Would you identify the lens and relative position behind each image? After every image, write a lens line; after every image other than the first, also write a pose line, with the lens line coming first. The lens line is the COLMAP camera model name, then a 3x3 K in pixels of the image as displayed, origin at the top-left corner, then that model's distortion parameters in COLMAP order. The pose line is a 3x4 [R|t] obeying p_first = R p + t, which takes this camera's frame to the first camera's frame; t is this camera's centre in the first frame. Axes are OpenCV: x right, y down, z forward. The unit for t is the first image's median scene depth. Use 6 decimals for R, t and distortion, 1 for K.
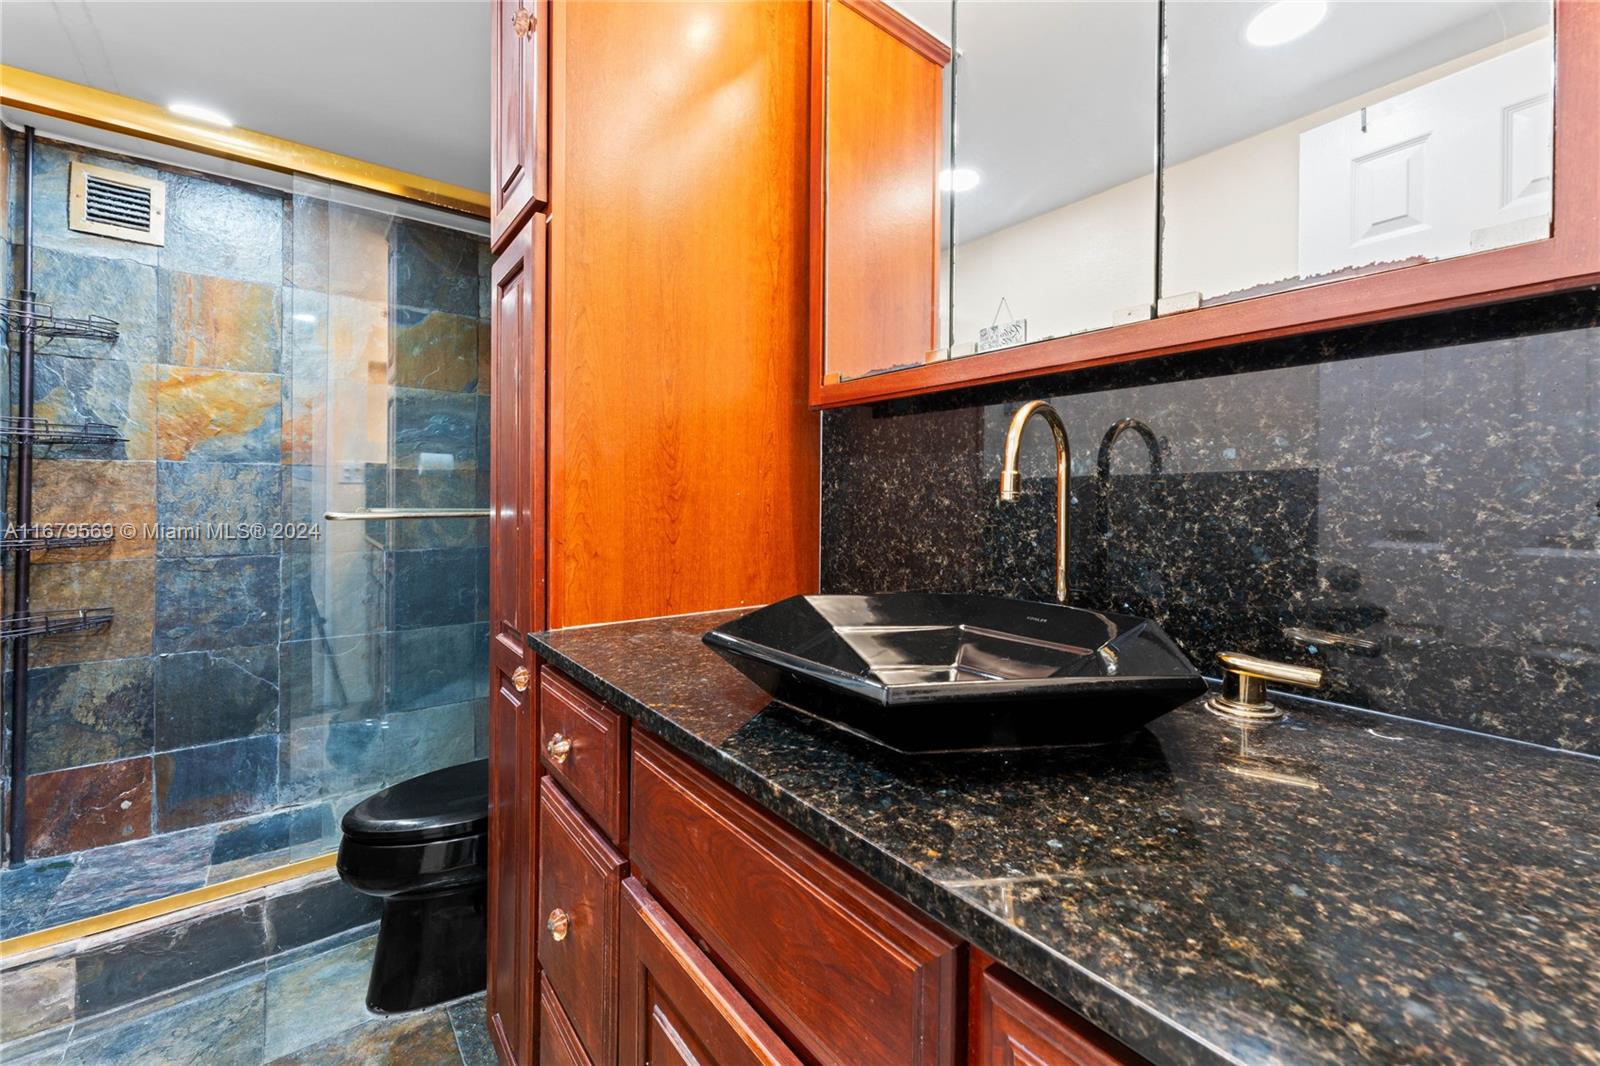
lens RADIAL K [[655.7, 0, 802.1], [0, 655.7, 480.4], [0, 0, 1]] dist [-0.007018, 0.003279]
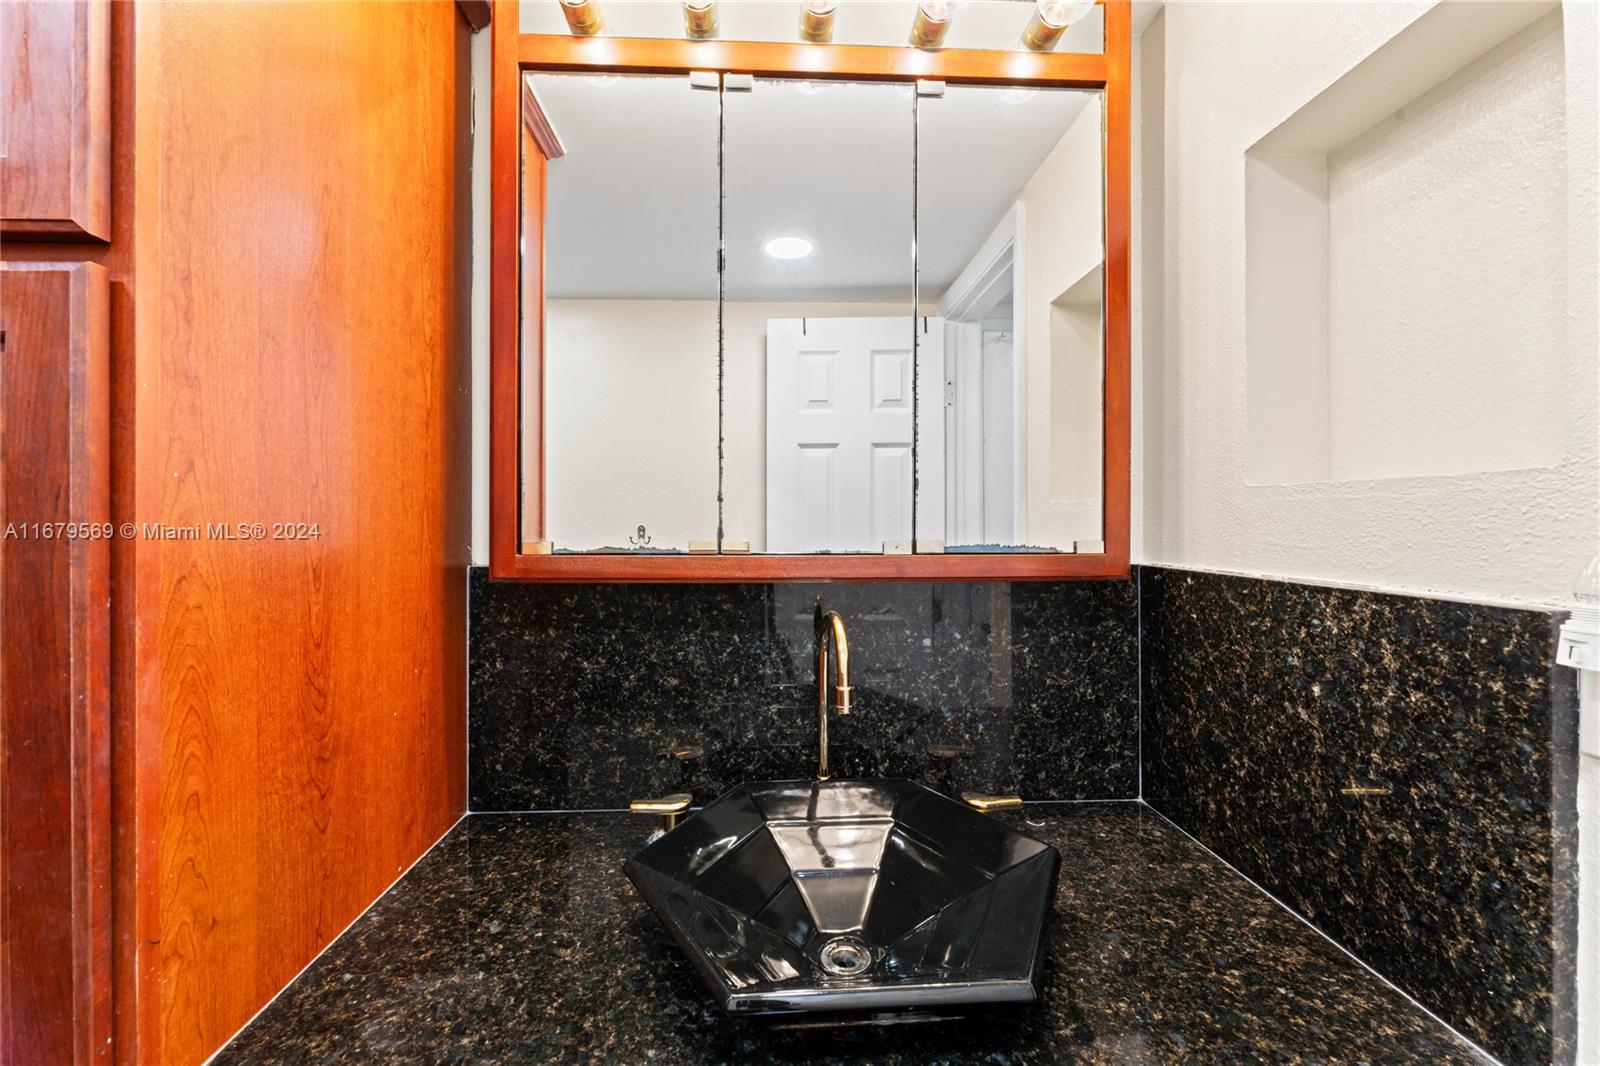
lens RADIAL K [[655.7, 0, 802.1], [0, 655.7, 480.4], [0, 0, 1]] dist [-0.007018, 0.003279]
pose [[0.562045, 0.034880, 0.826371, -0.498825], [-0.020742, 0.999391, -0.028076, -0.247469], [-0.826846, -0.001361, 0.562426, 0.293221]]
